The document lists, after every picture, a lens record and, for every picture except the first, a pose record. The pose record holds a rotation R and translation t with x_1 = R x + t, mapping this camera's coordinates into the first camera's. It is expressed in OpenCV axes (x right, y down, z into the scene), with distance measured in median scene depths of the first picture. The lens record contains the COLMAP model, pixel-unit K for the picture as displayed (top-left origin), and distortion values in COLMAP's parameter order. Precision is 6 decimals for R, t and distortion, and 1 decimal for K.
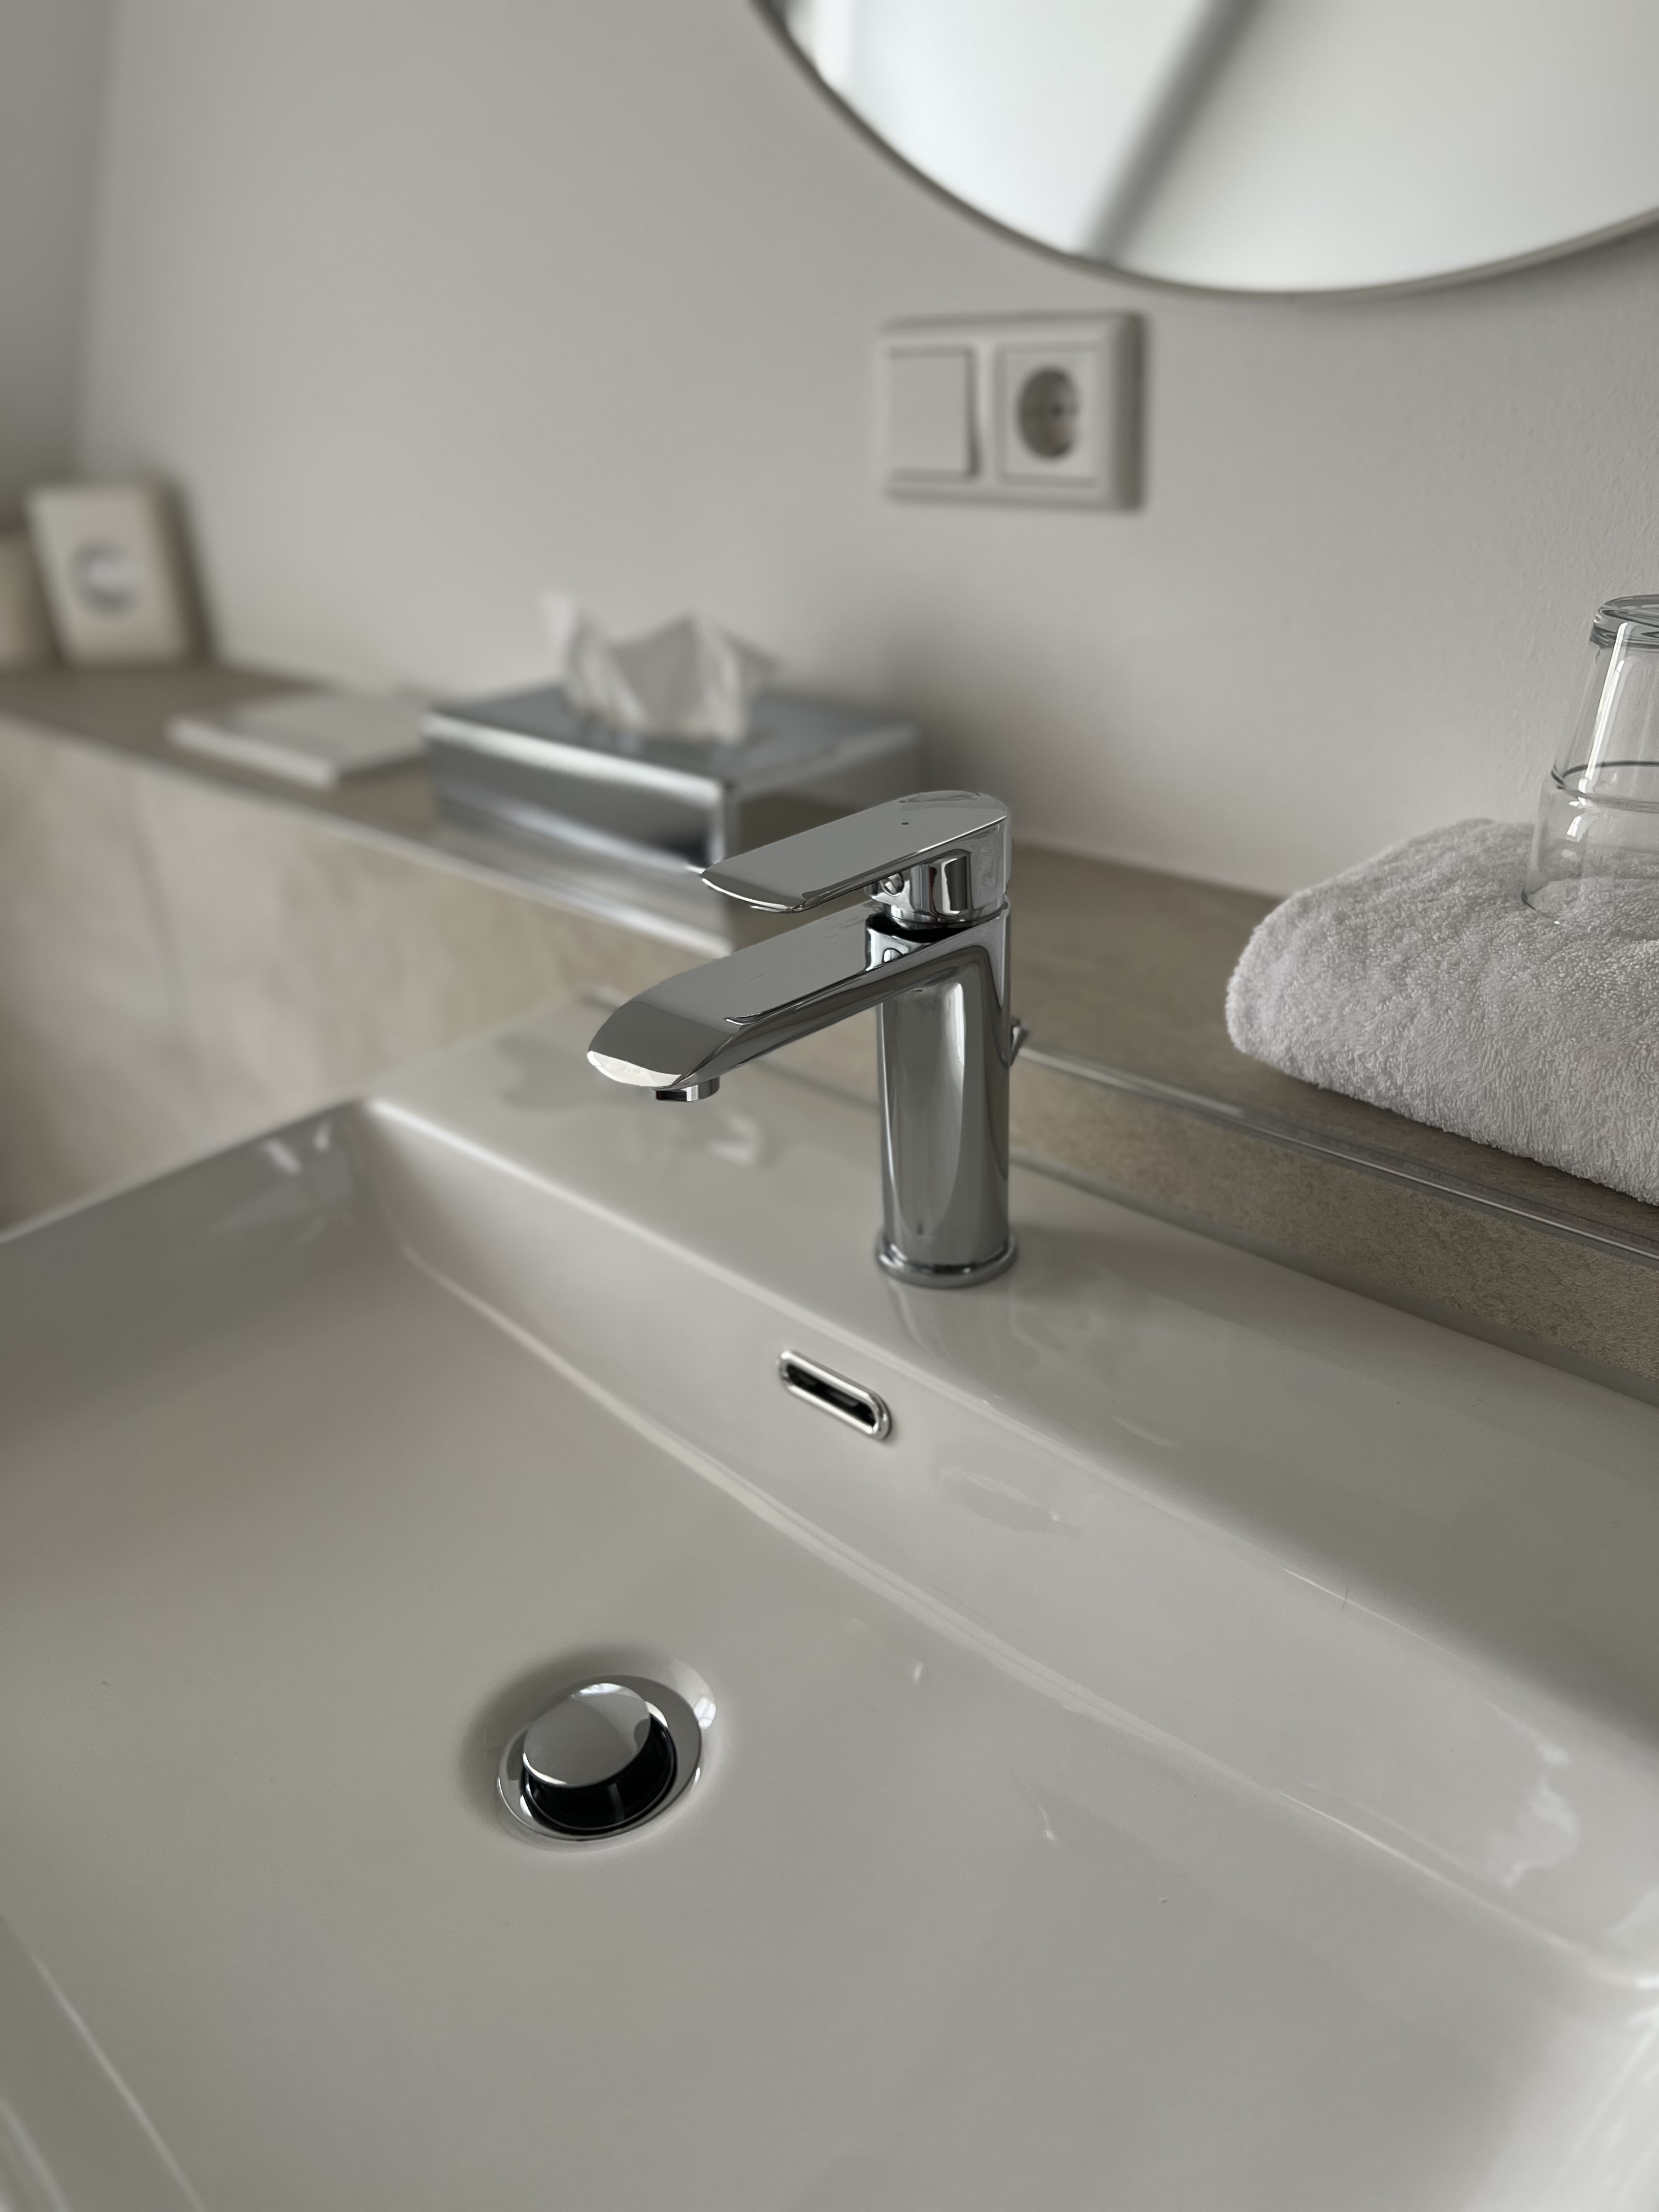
lens RADIAL K [[1678.1, 0, 829.5], [0, 1678.1, 1106.0], [0, 0, 1]] dist [0.001833, 0.000936]
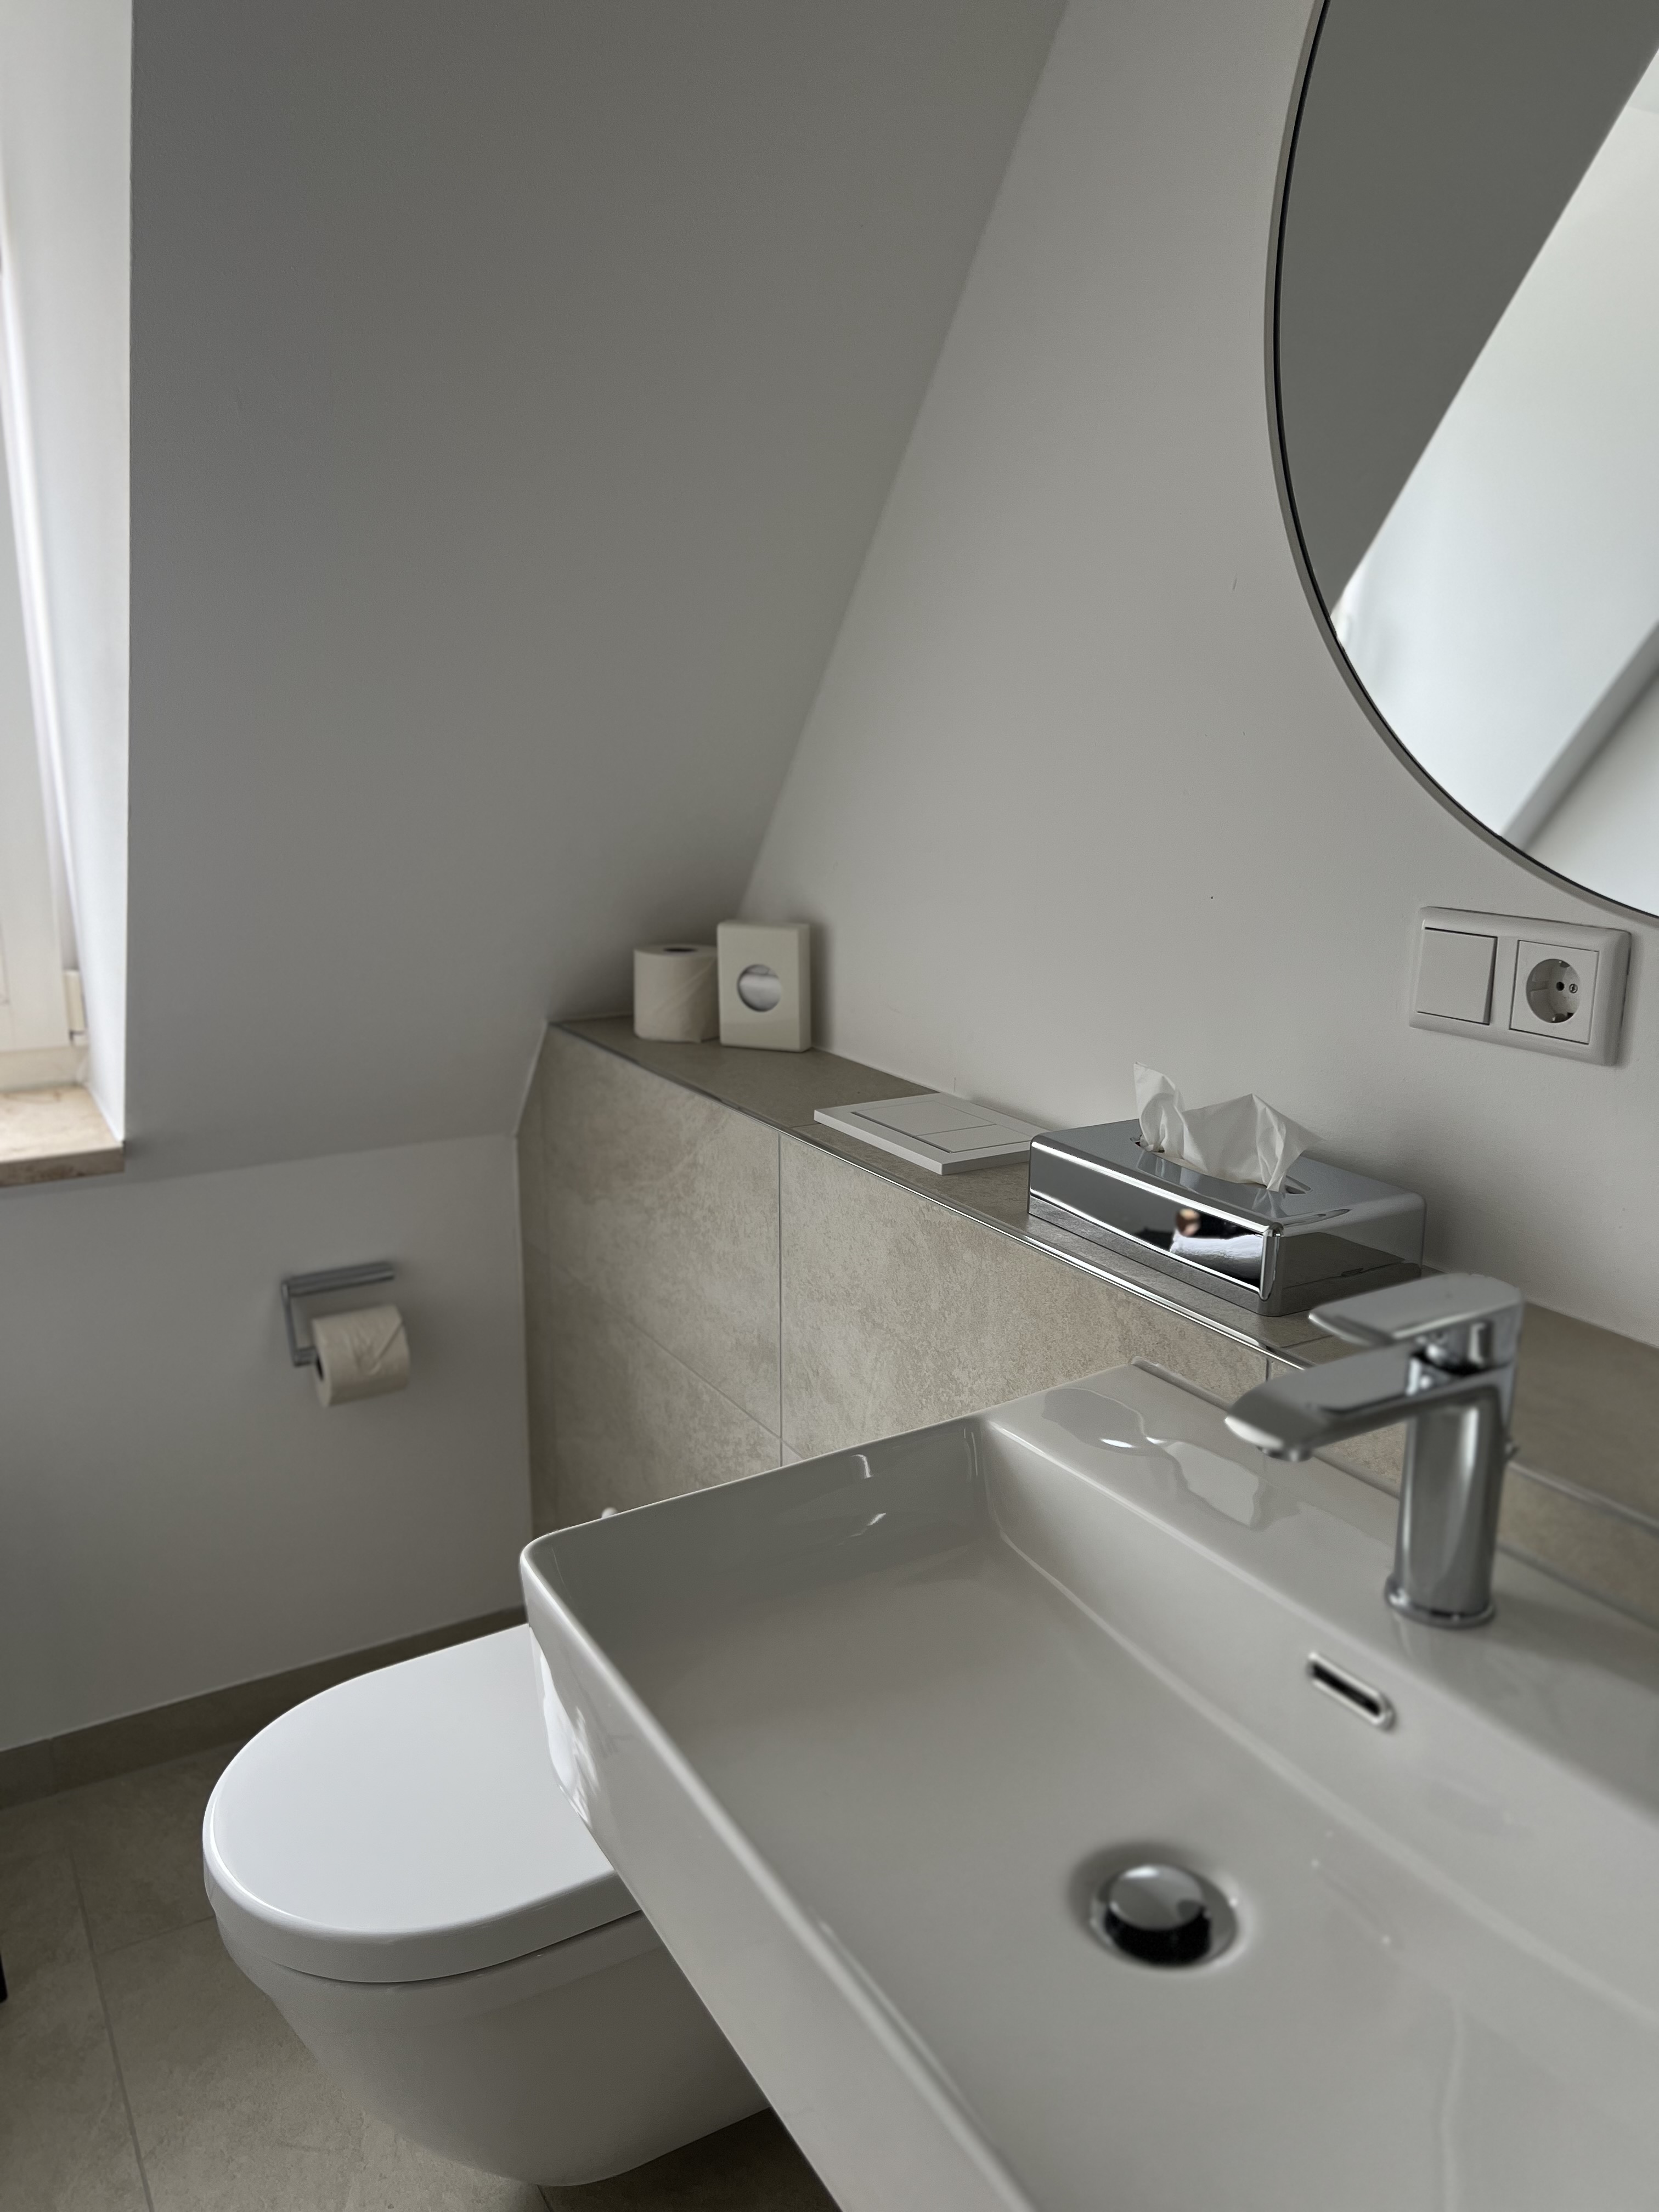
lens RADIAL K [[1642.2, 0, 785.3], [0, 1642.2, 1100.7], [0, 0, 1]] dist [0.005407, -0.041082]
pose [[0.958573, 0.105440, -0.264614, -0.127094], [-0.157777, 0.969982, -0.185046, 0.021862], [0.237160, 0.219131, 0.946434, -0.467567]]
